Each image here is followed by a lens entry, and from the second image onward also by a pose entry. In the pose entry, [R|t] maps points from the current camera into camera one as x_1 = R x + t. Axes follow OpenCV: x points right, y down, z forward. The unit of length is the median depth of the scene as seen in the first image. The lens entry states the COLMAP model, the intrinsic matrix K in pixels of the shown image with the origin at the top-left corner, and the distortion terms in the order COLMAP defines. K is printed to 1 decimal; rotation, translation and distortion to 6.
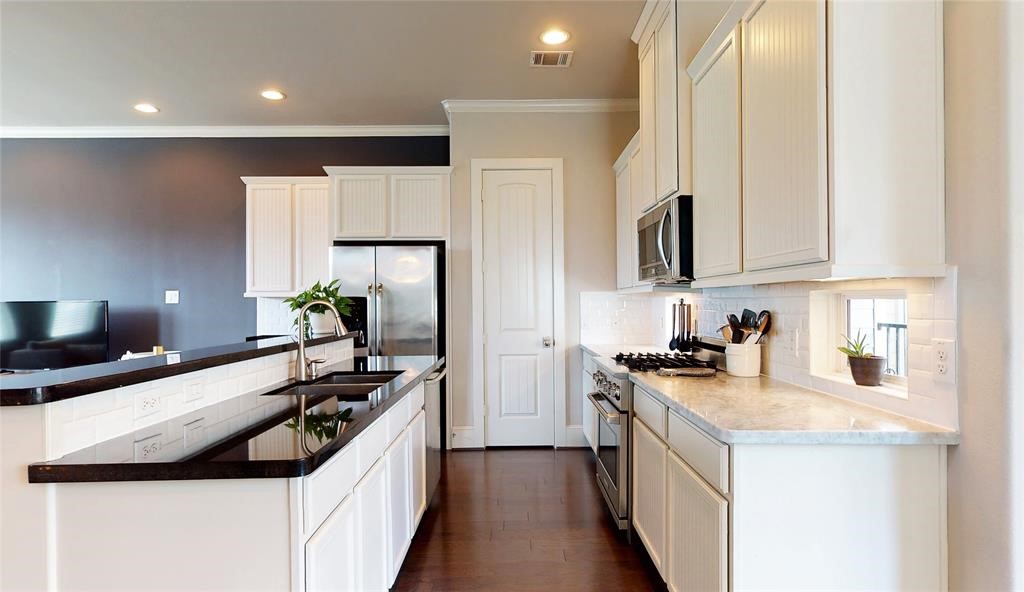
lens RADIAL K [[525.9, 0, 512.7], [0, 525.9, 293.3], [0, 0, 1]] dist [0.002846, -0.000378]
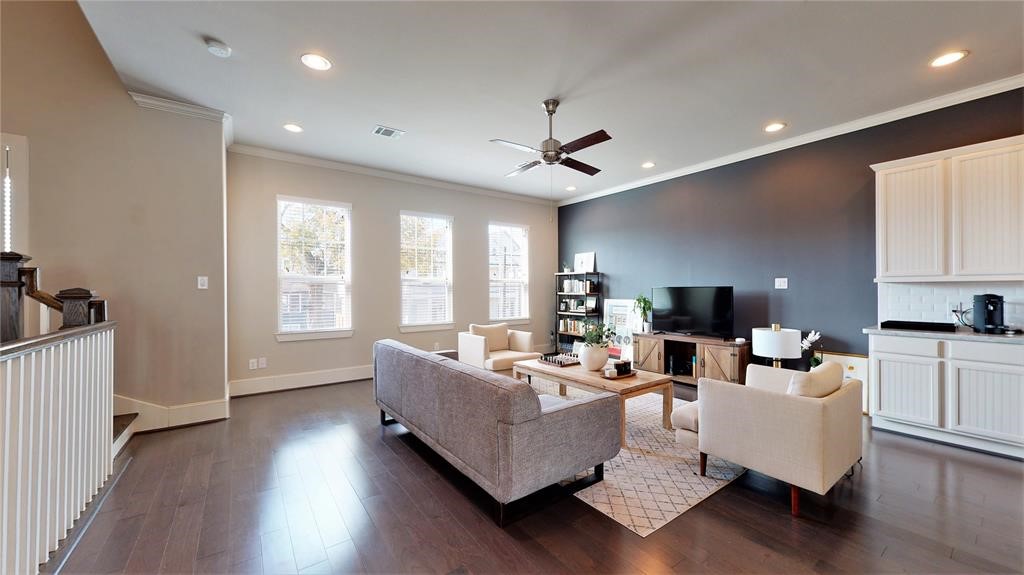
lens RADIAL K [[369.6, 0, 506.1], [0, 369.6, 286.7], [0, 0, 1]] dist [0.000487, 0.000062]
pose [[0.572299, -0.006137, -0.820022, -0.354188], [0.017009, 0.999846, 0.004387, 0.000306], [0.819869, -0.016459, 0.572315, 0.000584]]
